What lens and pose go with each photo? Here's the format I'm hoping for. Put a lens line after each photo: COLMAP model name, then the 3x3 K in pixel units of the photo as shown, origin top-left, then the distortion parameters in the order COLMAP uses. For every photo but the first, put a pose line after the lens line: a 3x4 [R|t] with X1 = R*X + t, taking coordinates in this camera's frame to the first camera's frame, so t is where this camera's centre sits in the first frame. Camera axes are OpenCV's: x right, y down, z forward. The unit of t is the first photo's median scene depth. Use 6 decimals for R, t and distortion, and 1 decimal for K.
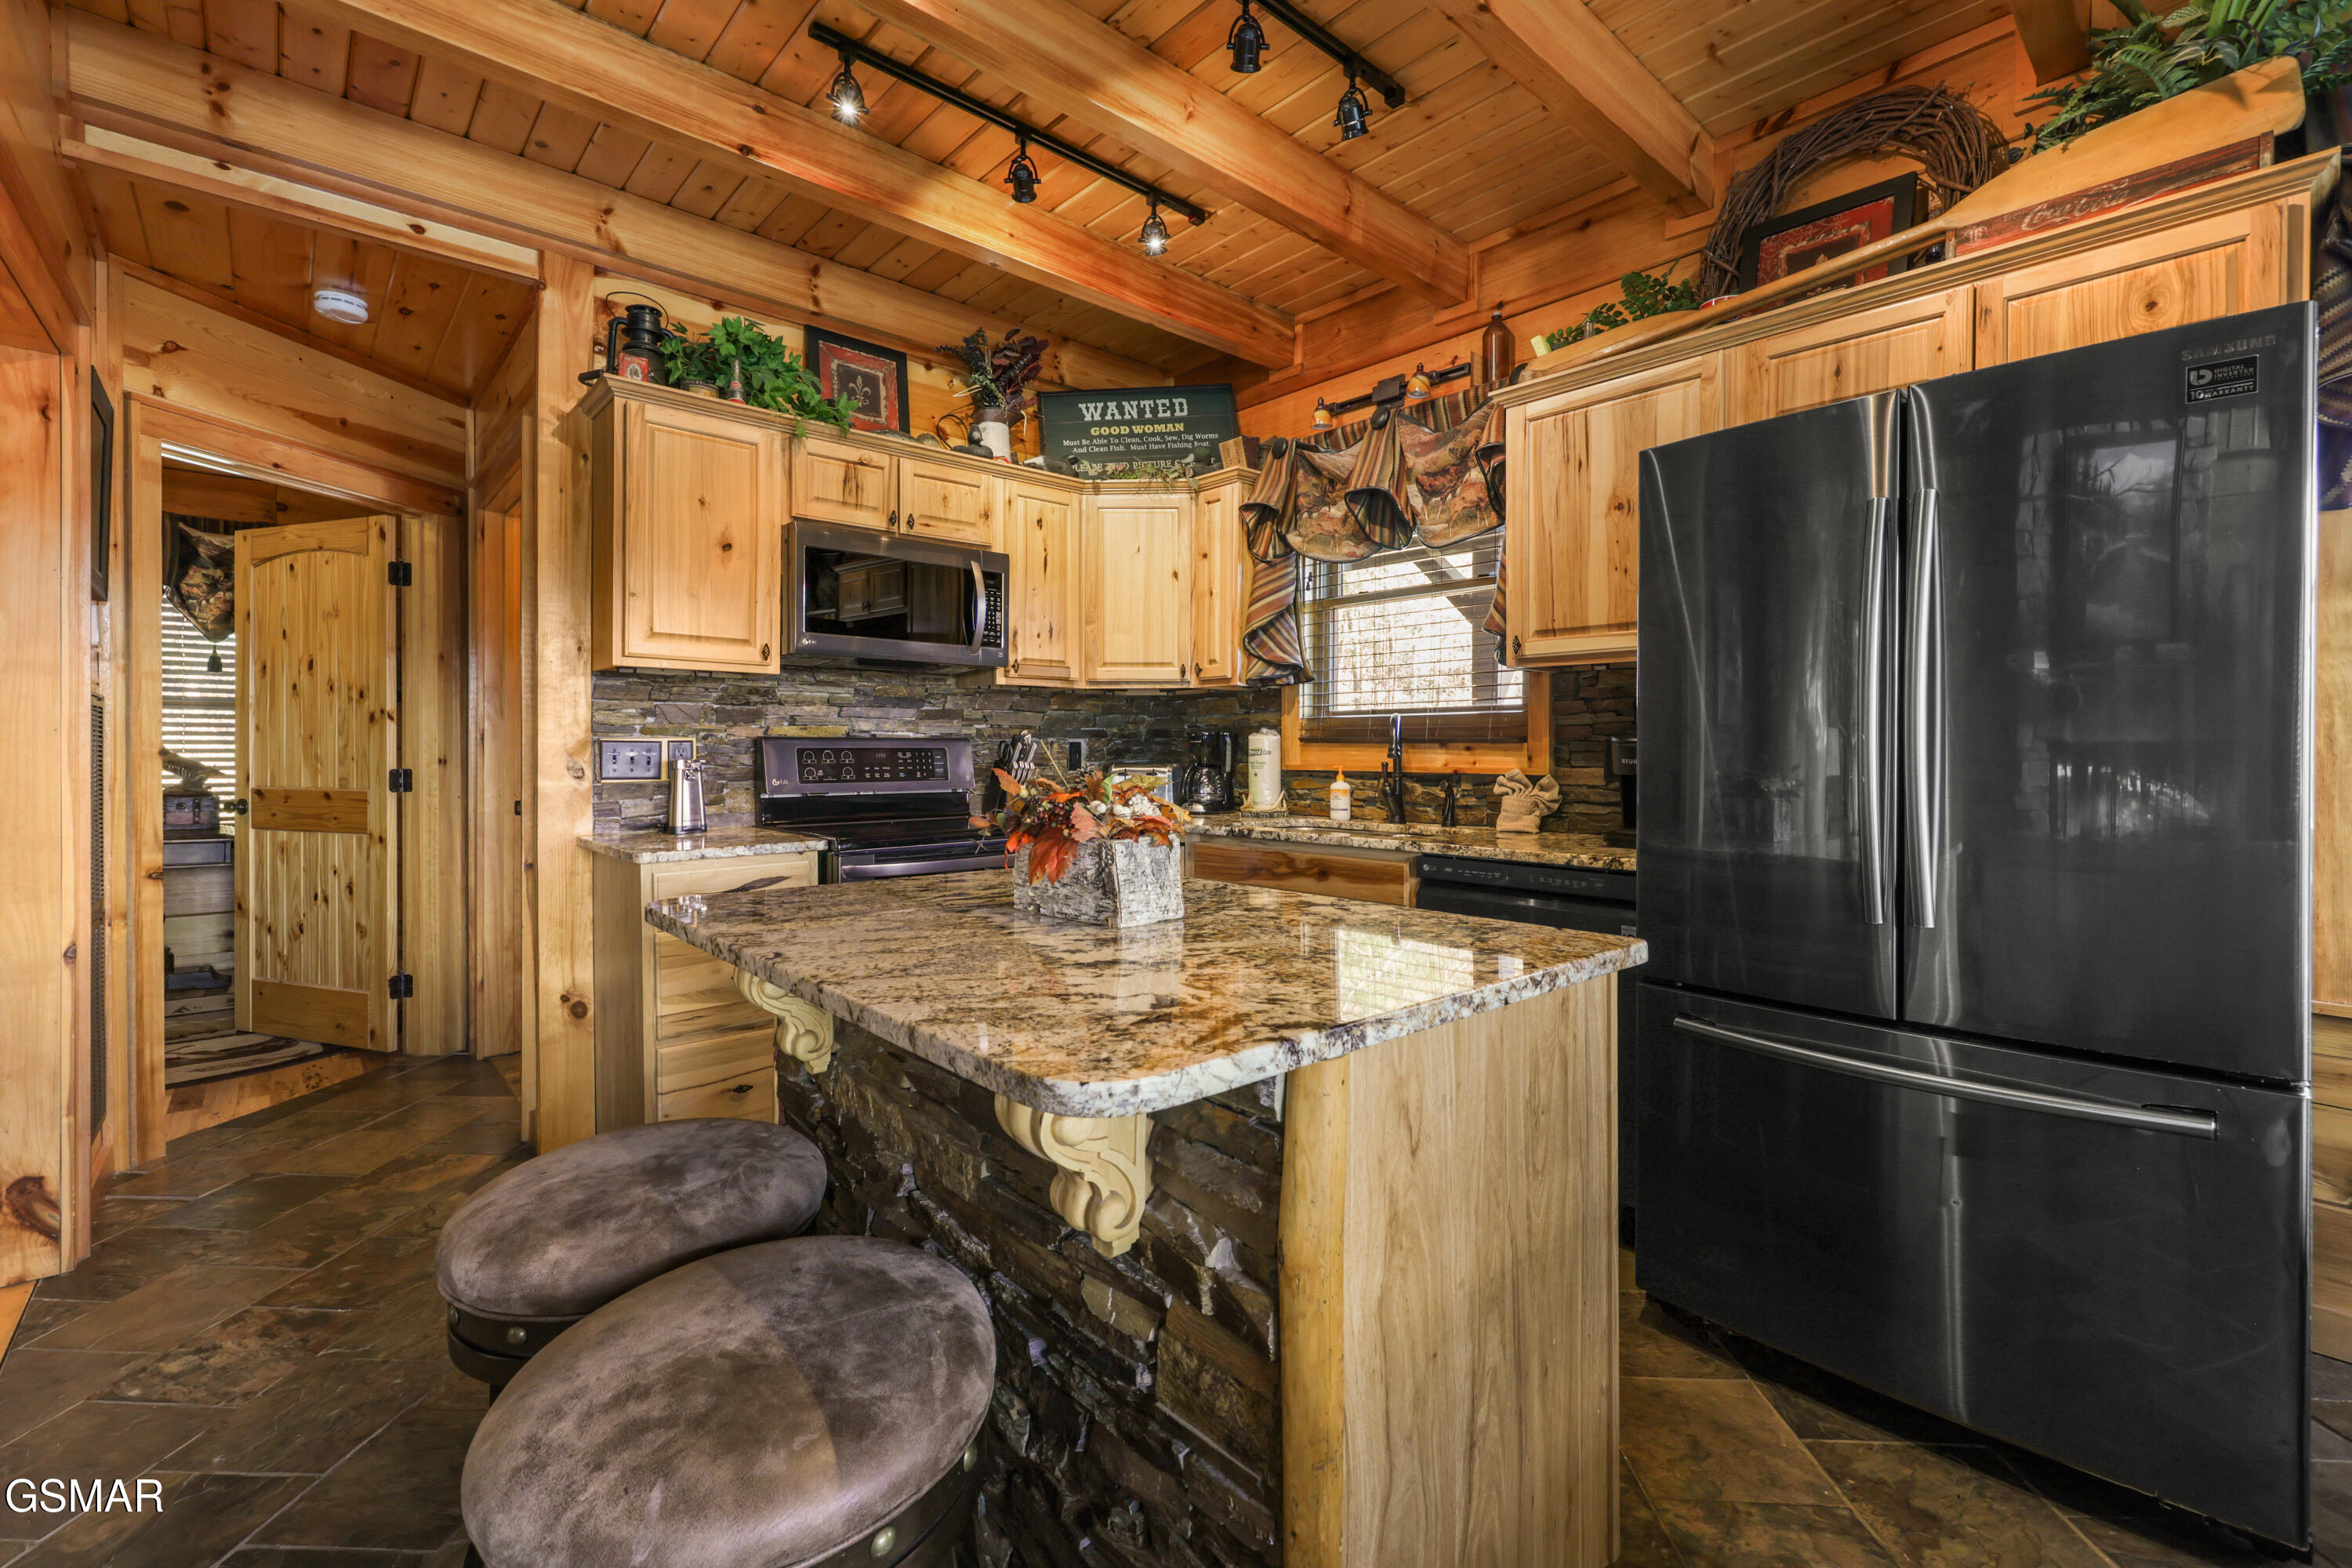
lens RADIAL K [[1003.2, 0, 1183.2], [0, 1003.2, 750.2], [0, 0, 1]] dist [0.005048, -0.000246]
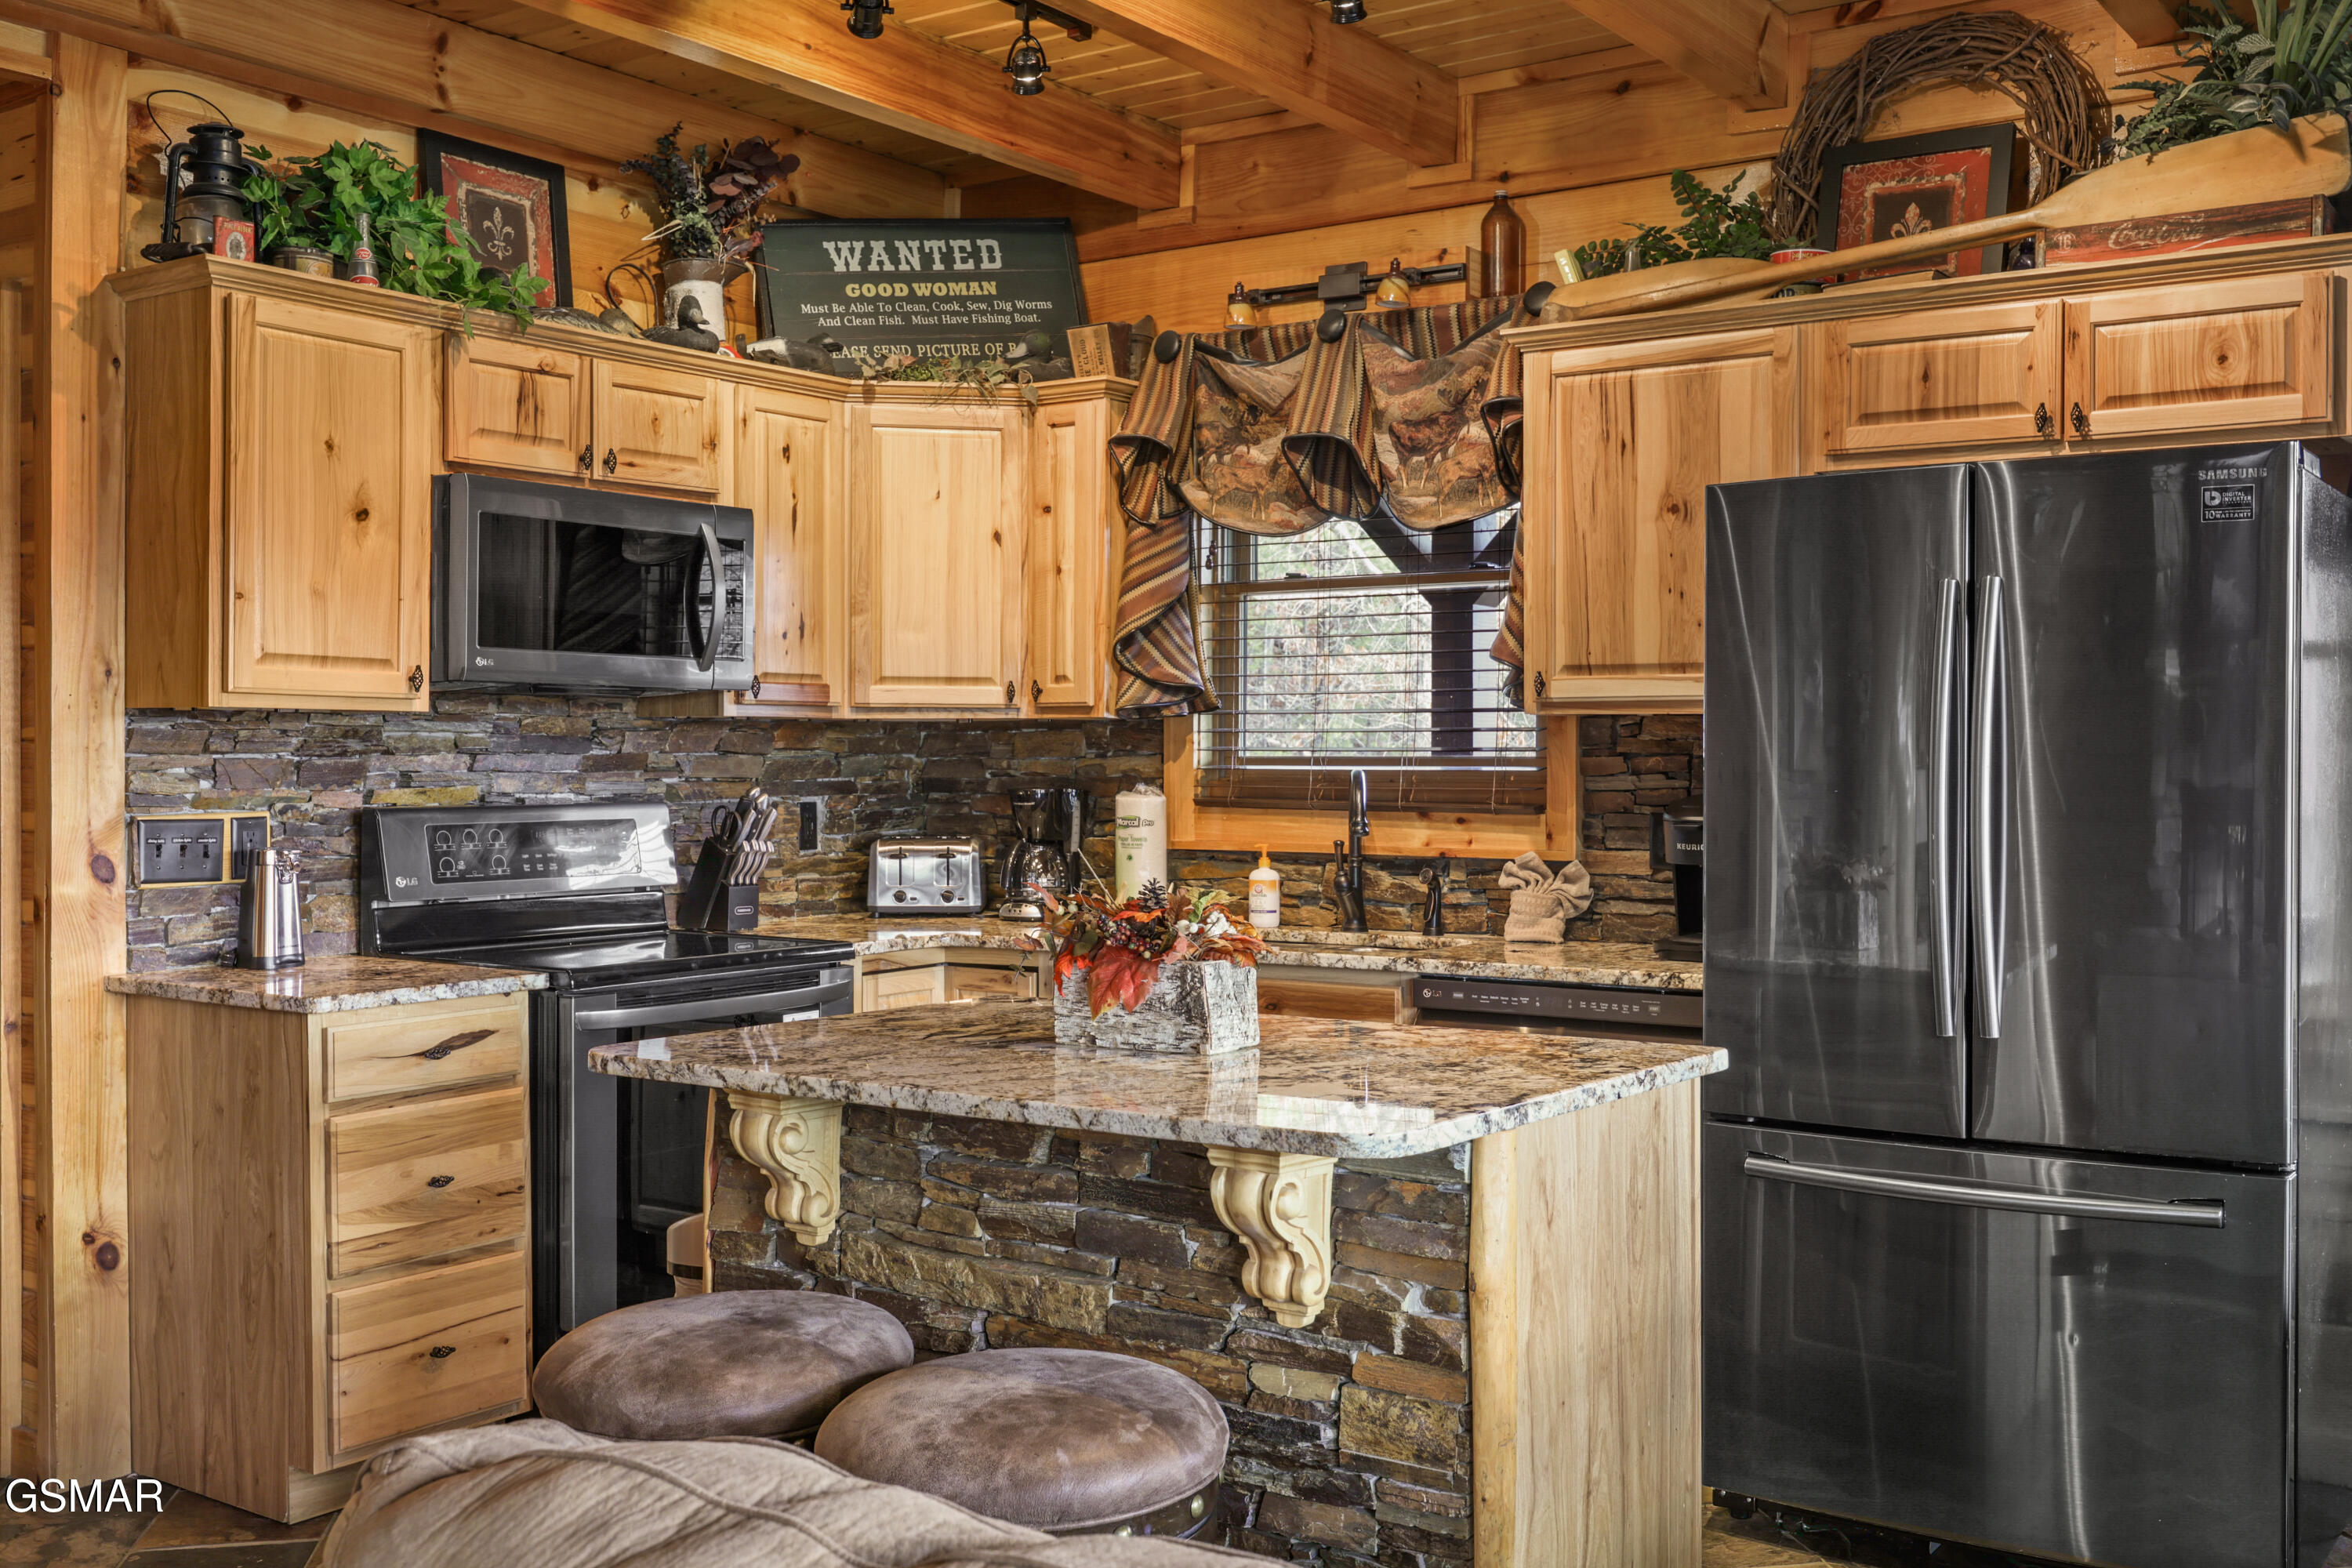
lens RADIAL K [[2278.1, 0, 1174.2], [0, 2278.1, 749.3], [0, 0, 1]] dist [0.007614, 0.011390]
pose [[0.975810, 0.000834, 0.218618, -0.262853], [-0.000047, 0.999993, -0.003608, -0.047779], [-0.218619, 0.003511, 0.975804, -0.505249]]
